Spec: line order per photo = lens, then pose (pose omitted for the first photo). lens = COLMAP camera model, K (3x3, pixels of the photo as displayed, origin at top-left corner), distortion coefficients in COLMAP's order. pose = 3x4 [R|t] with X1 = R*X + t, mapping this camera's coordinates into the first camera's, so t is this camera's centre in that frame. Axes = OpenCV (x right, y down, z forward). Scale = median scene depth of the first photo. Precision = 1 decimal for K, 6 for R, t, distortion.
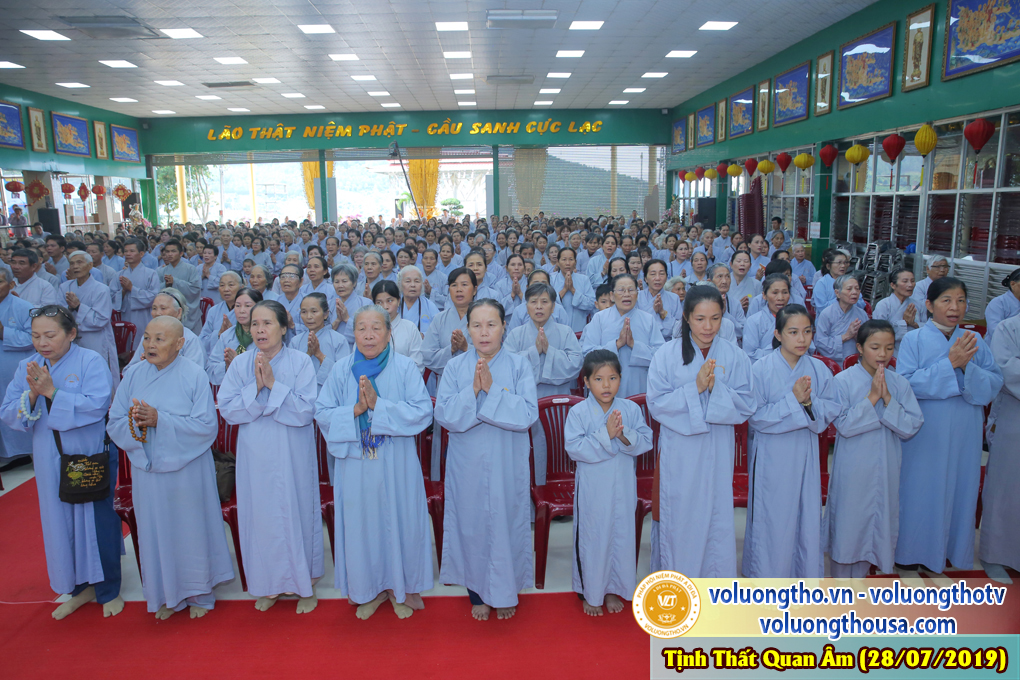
lens RADIAL K [[695.2, 0, 506.8], [0, 695.2, 339.0], [0, 0, 1]] dist [-0.071995, 0.048809]
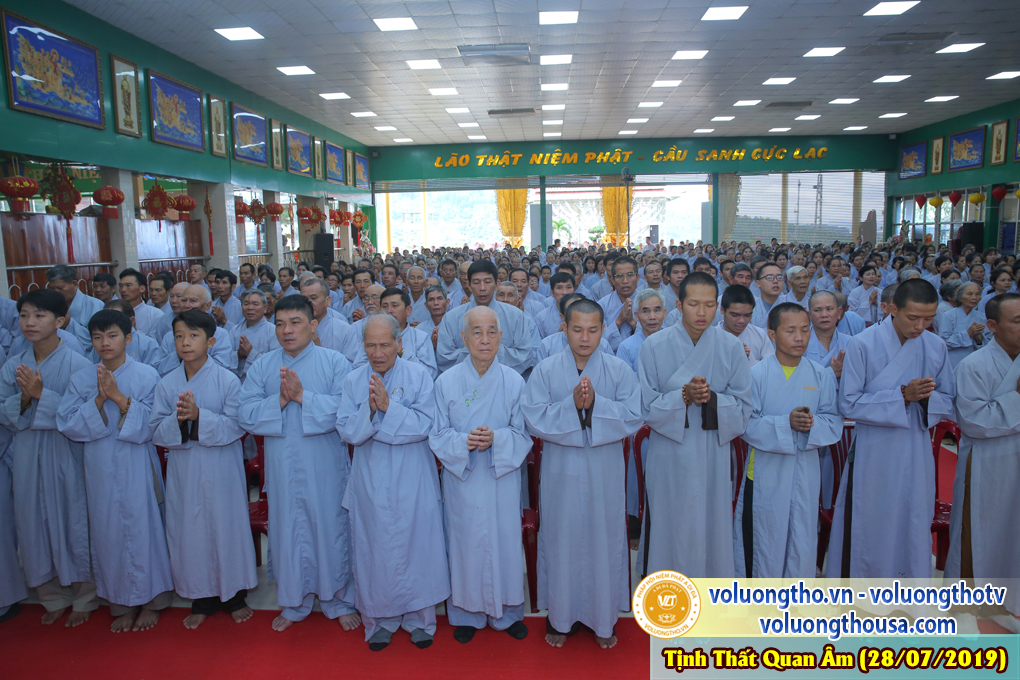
lens RADIAL K [[695.2, 0, 503.4], [0, 695.2, 349.8], [0, 0, 1]] dist [-0.071995, 0.048809]
pose [[0.997050, 0.006893, -0.076447, -0.254303], [-0.008958, 0.999603, -0.026699, 0.008850], [0.076233, 0.027305, 0.996716, -0.017006]]
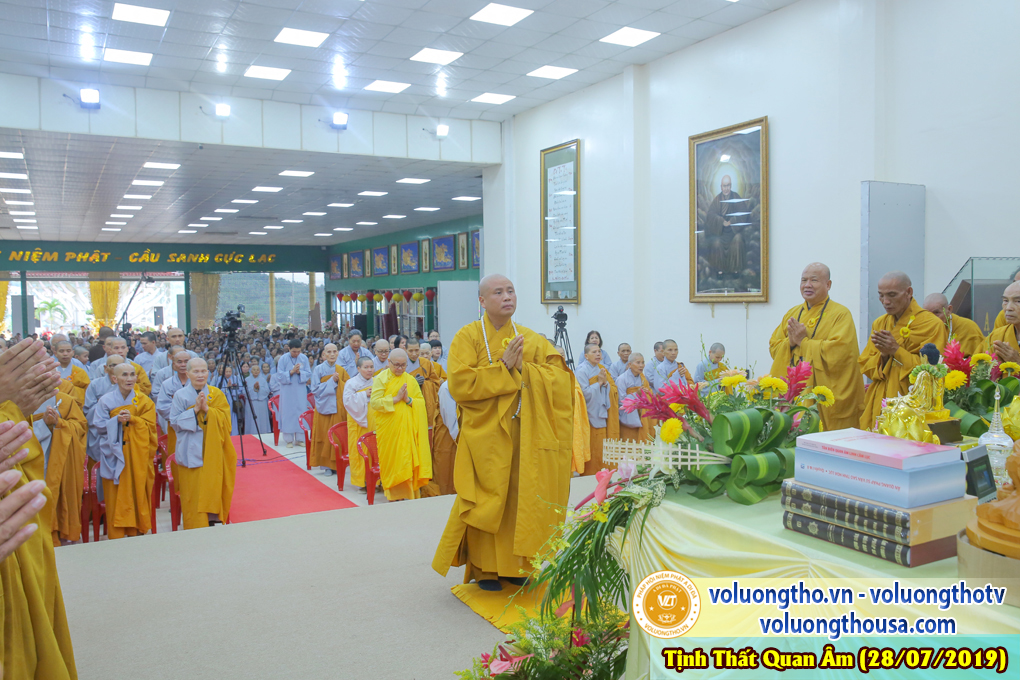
lens RADIAL K [[852.2, 0, 511.6], [0, 852.2, 334.7], [0, 0, 1]] dist [-0.019044, 0.022504]
pose [[0.887899, -0.014772, 0.459802, -0.206129], [0.084910, 0.987575, -0.132238, 0.082017], [-0.452135, 0.156456, 0.878120, -0.582720]]
